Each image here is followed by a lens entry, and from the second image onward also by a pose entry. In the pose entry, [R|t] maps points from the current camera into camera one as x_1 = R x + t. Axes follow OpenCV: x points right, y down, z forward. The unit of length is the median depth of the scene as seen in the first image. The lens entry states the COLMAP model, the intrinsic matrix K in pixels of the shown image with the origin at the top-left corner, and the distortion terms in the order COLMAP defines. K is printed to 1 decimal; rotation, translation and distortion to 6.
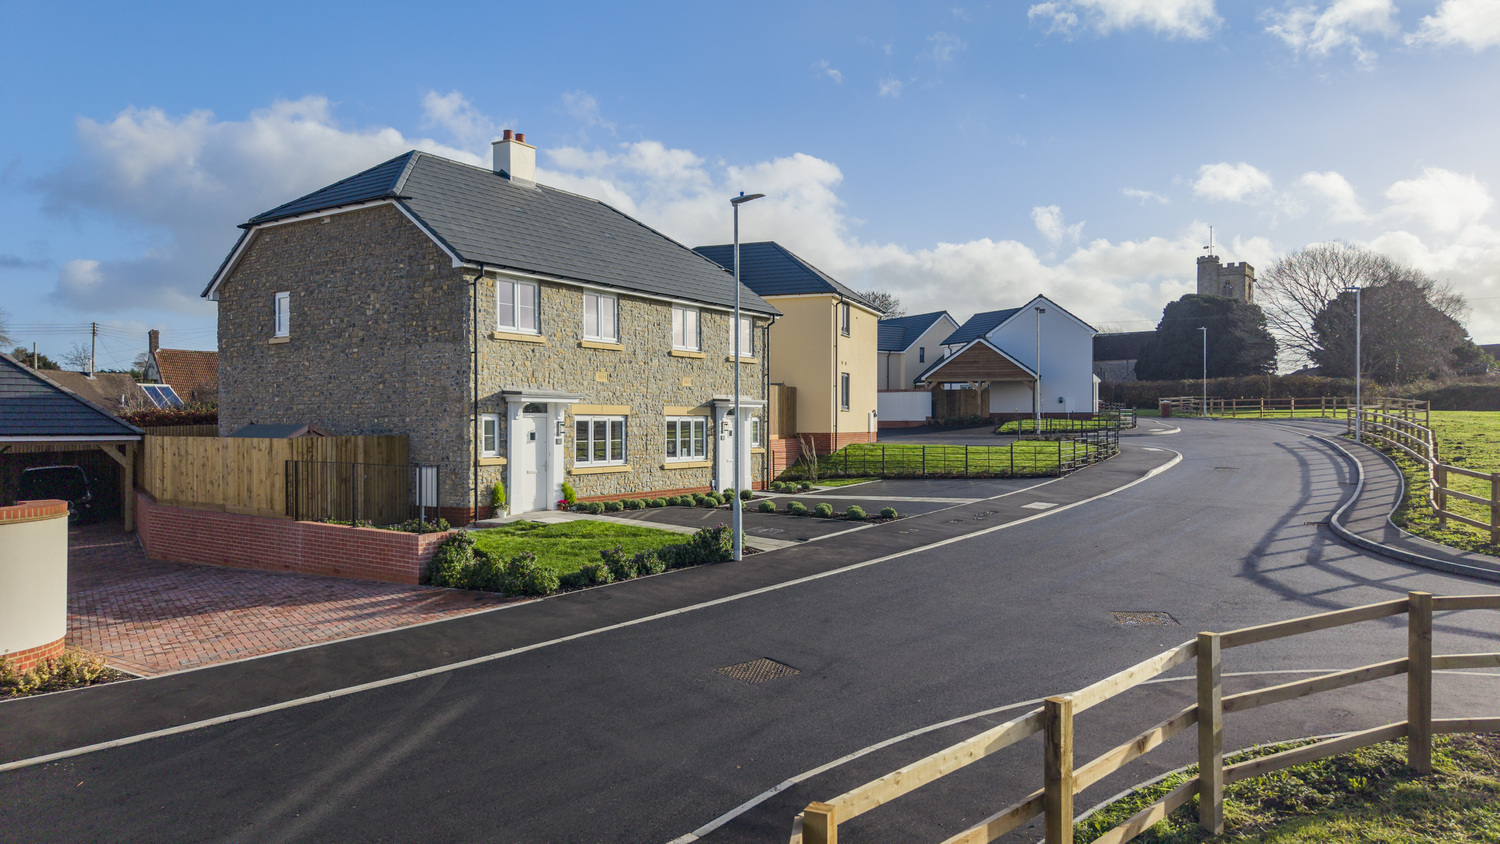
lens RADIAL K [[1008.0, 0, 749.8], [0, 1008.0, 430.9], [0, 0, 1]] dist [0.000149, -0.003401]
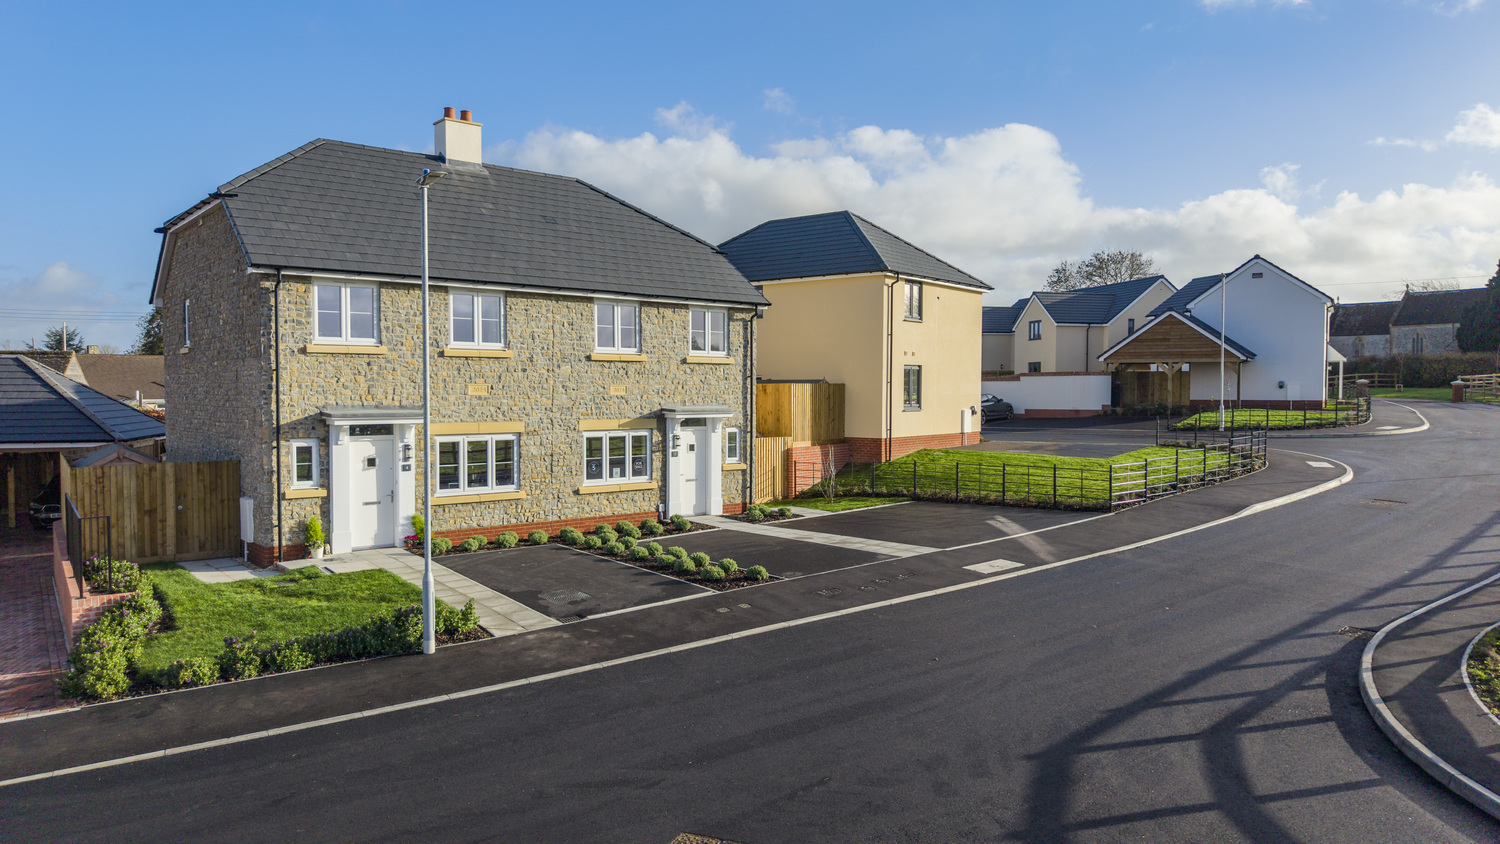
lens RADIAL K [[1008.0, 0, 749.7], [0, 1008.0, 418.1], [0, 0, 1]] dist [0.000149, -0.003401]
pose [[0.958277, 0.009696, -0.285676, 0.285857], [-0.003523, 0.999749, 0.022114, -0.044017], [0.285819, -0.020185, 0.958071, 0.218323]]
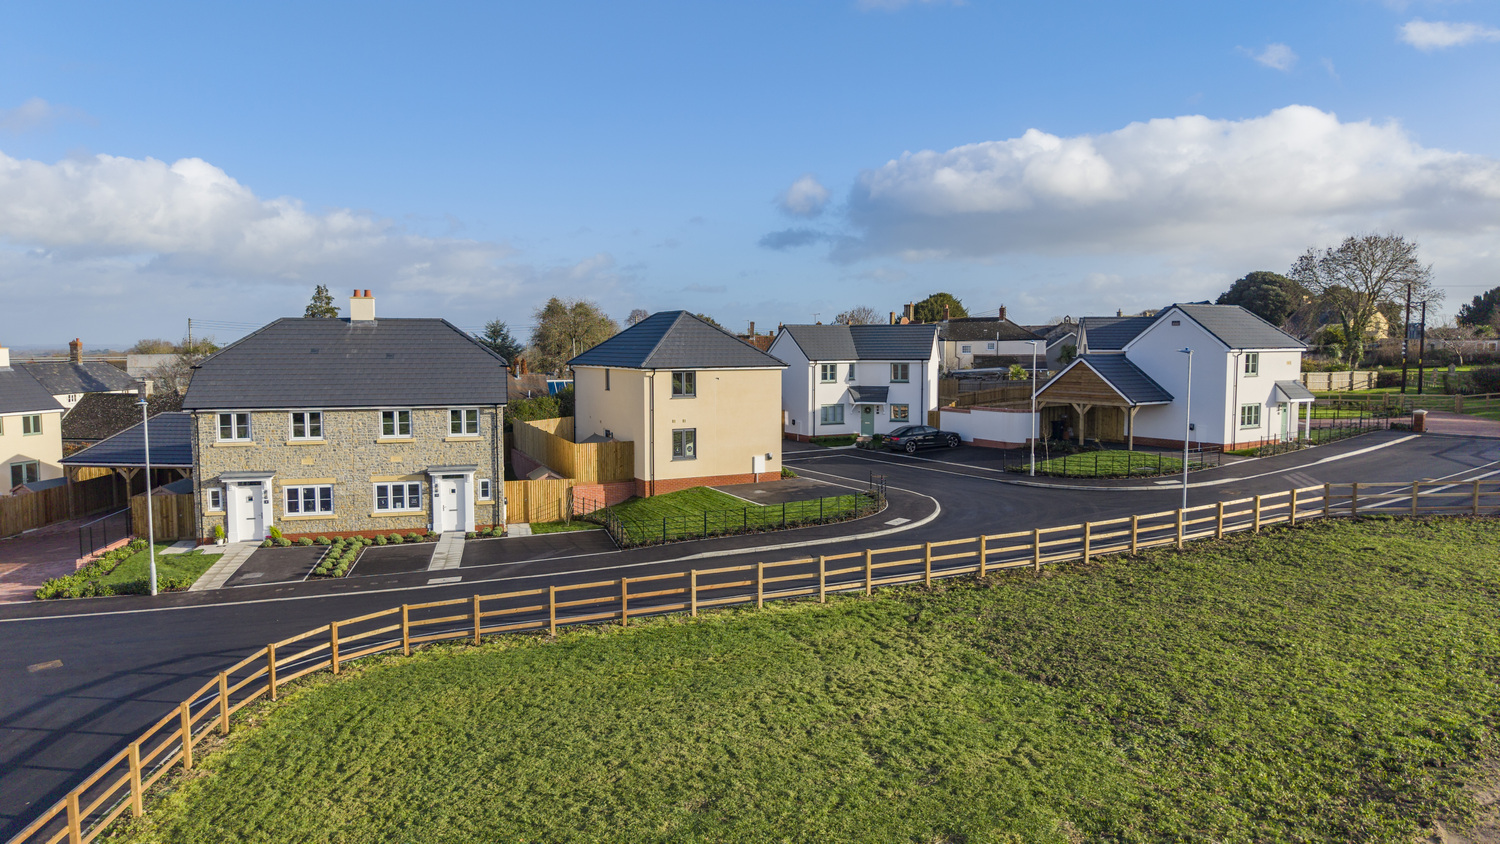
lens RADIAL K [[1008.0, 0, 748.2], [0, 1008.0, 414.7], [0, 0, 1]] dist [0.000149, -0.003401]
pose [[0.739293, 0.048265, -0.671652, 1.329520], [-0.001928, 0.997576, 0.069564, -0.219830], [0.673381, -0.050133, 0.737594, 0.245958]]
